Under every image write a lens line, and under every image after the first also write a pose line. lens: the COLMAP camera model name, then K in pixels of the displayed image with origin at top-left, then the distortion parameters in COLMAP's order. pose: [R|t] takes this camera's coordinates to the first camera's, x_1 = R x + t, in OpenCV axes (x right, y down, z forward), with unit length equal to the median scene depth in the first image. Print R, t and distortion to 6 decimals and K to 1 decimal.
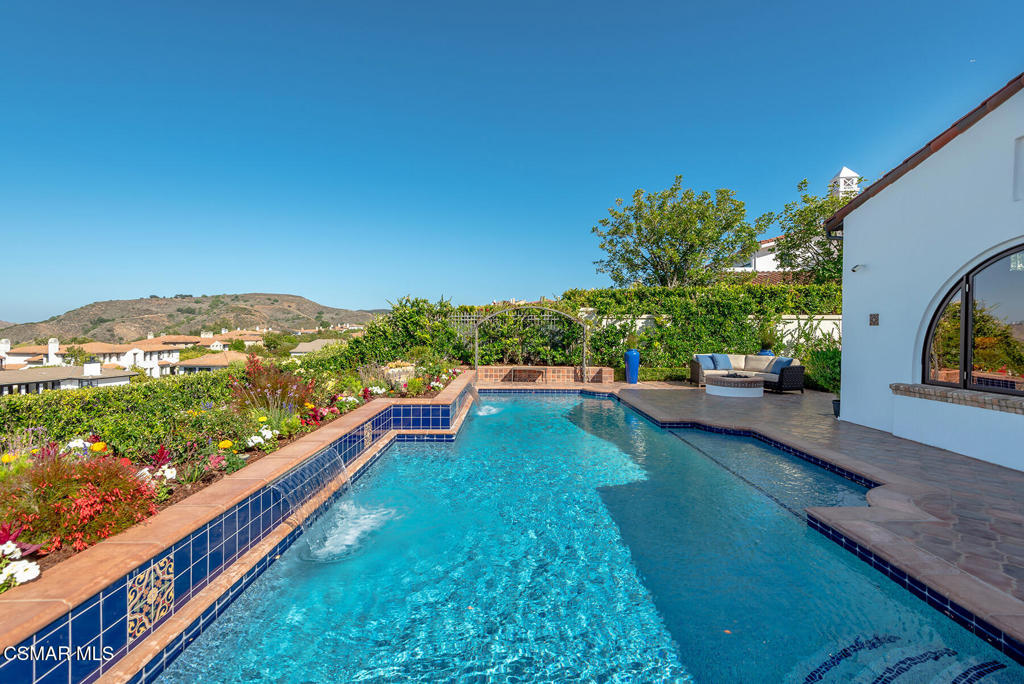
lens RADIAL K [[458.7, 0, 515.5], [0, 458.7, 335.4], [0, 0, 1]] dist [0.033844, -0.014887]
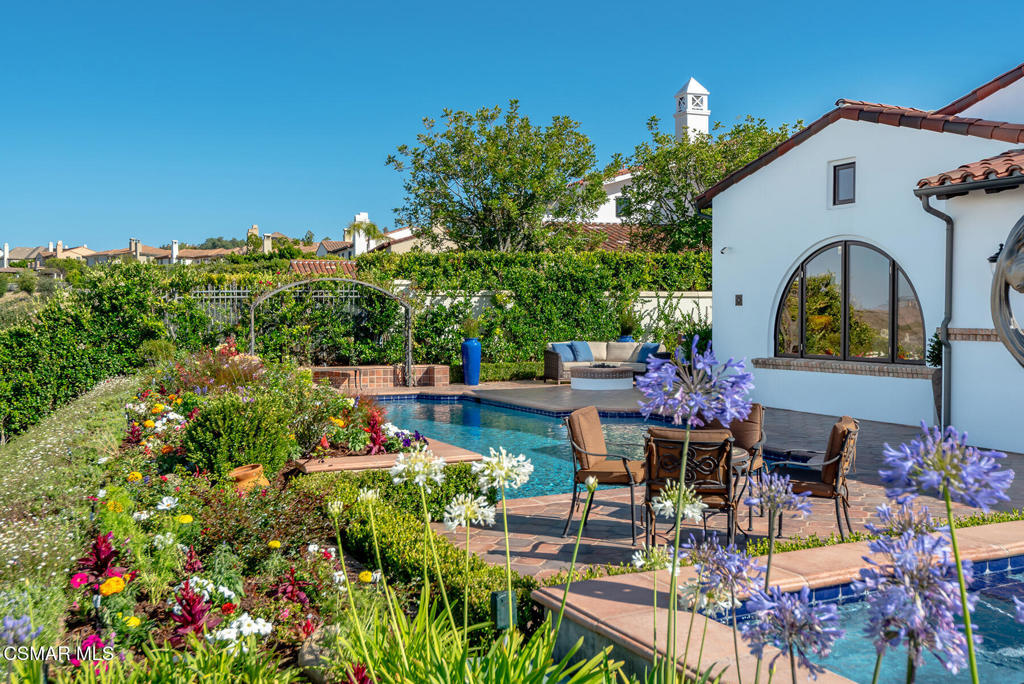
lens RADIAL K [[978.1, 0, 512.0], [0, 978.1, 342.0], [0, 0, 1]] dist [0.050161, -0.001583]
pose [[0.901417, -0.020769, 0.432453, -0.343087], [0.013264, 0.999705, 0.020365, 0.005037], [-0.432748, -0.012621, 0.901426, -0.408699]]
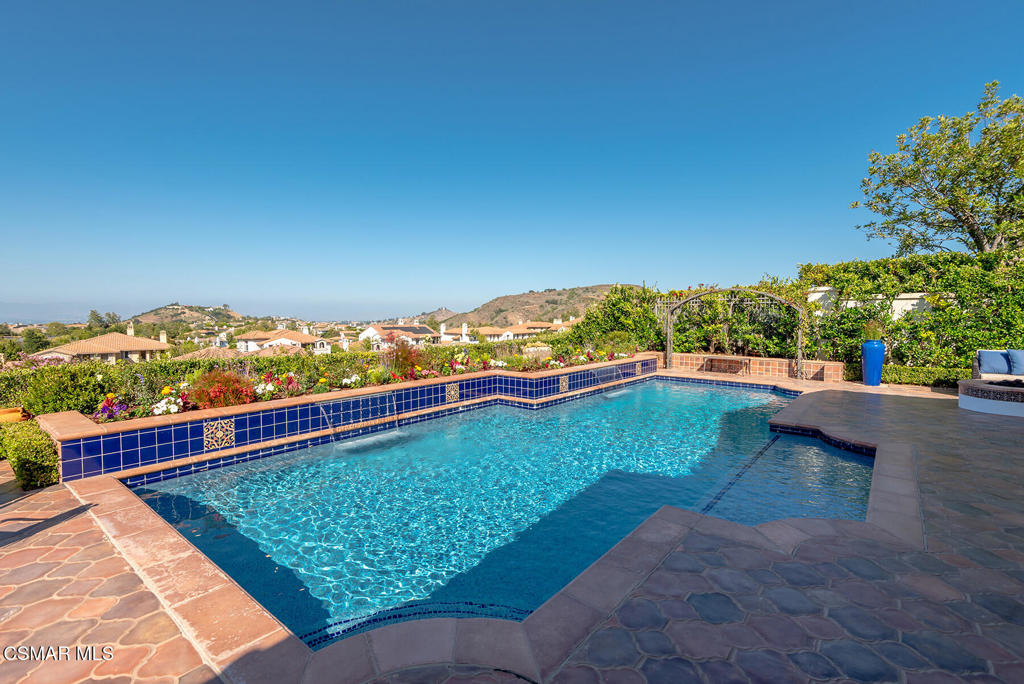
lens RADIAL K [[463.7, 0, 515.1], [0, 463.7, 334.9], [0, 0, 1]] dist [0.034711, -0.015385]
pose [[0.766480, 0.022128, -0.641886, 0.284914], [-0.005071, 0.999584, 0.028404, 0.002668], [0.642248, -0.018516, 0.766274, 0.033458]]
